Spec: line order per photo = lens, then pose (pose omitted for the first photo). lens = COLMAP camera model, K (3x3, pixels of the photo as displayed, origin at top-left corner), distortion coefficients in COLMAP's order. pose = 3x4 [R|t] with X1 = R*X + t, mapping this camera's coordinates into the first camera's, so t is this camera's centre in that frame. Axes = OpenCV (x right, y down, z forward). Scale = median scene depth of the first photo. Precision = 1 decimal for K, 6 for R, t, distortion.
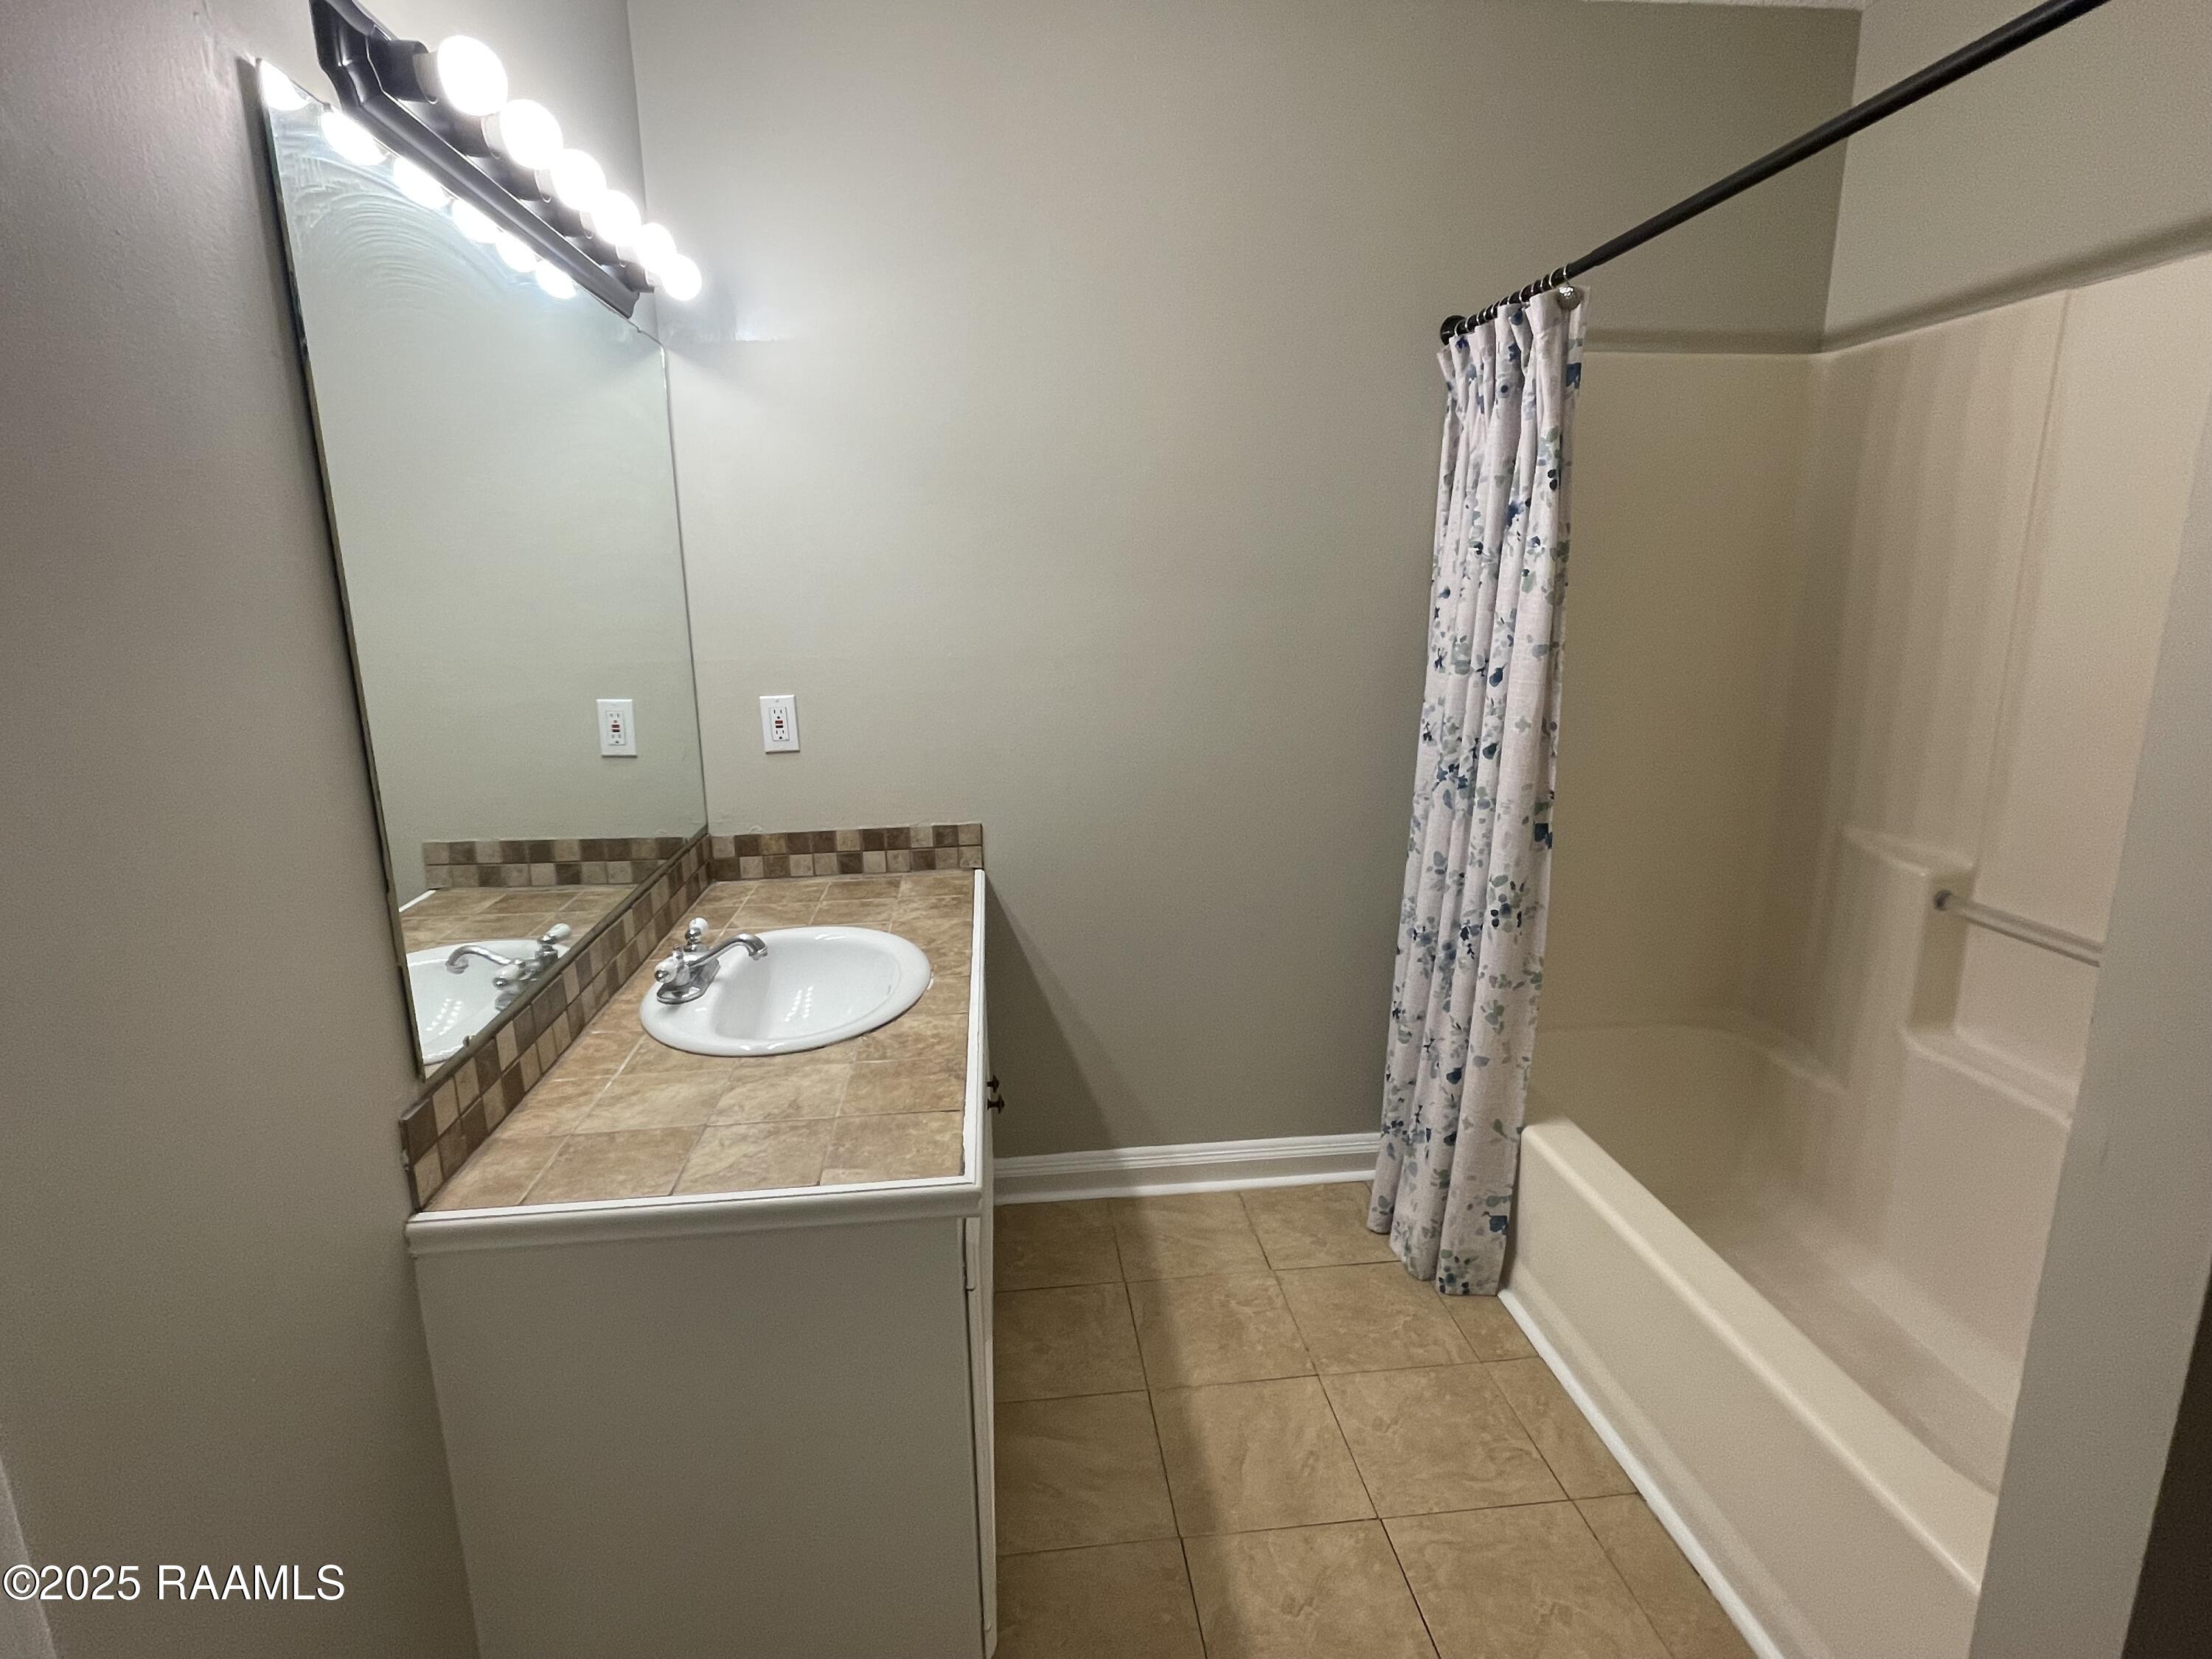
lens RADIAL K [[1087.8, 0, 1109.7], [0, 1087.8, 829.1], [0, 0, 1]] dist [-0.001966, -0.000870]
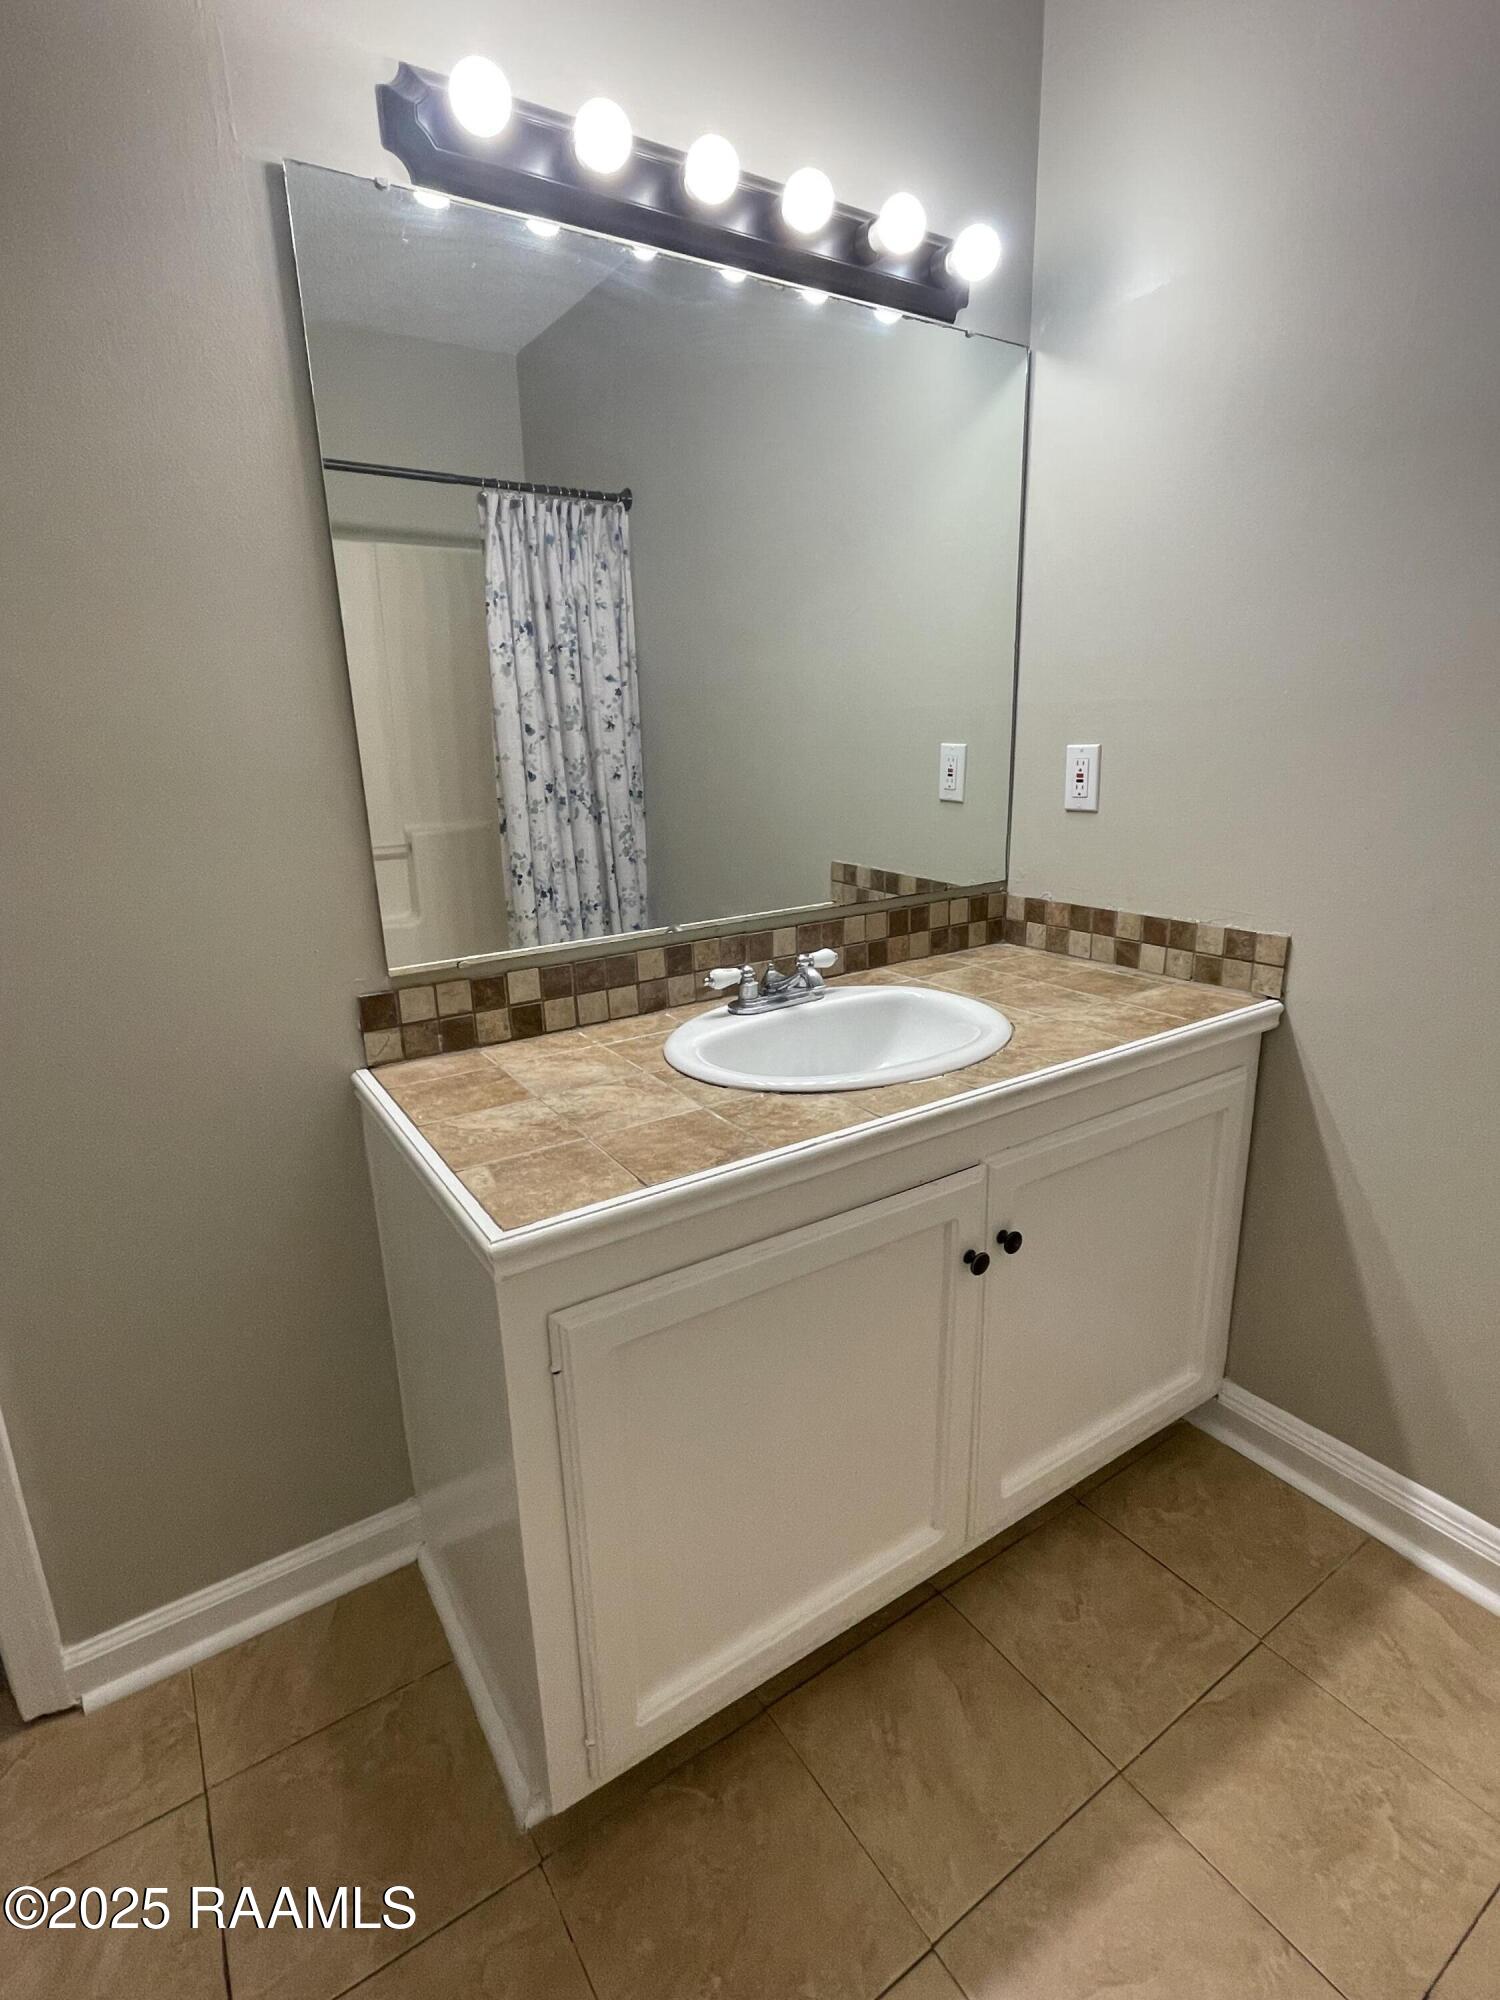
lens RADIAL K [[983.5, 0, 756.1], [0, 983.5, 993.4], [0, 0, 1]] dist [-0.001966, -0.000870]
pose [[0.457623, 0.239013, -0.856419, 0.296701], [-0.184284, 0.967774, 0.171620, -0.016763], [0.869839, 0.079287, 0.486922, 0.404729]]
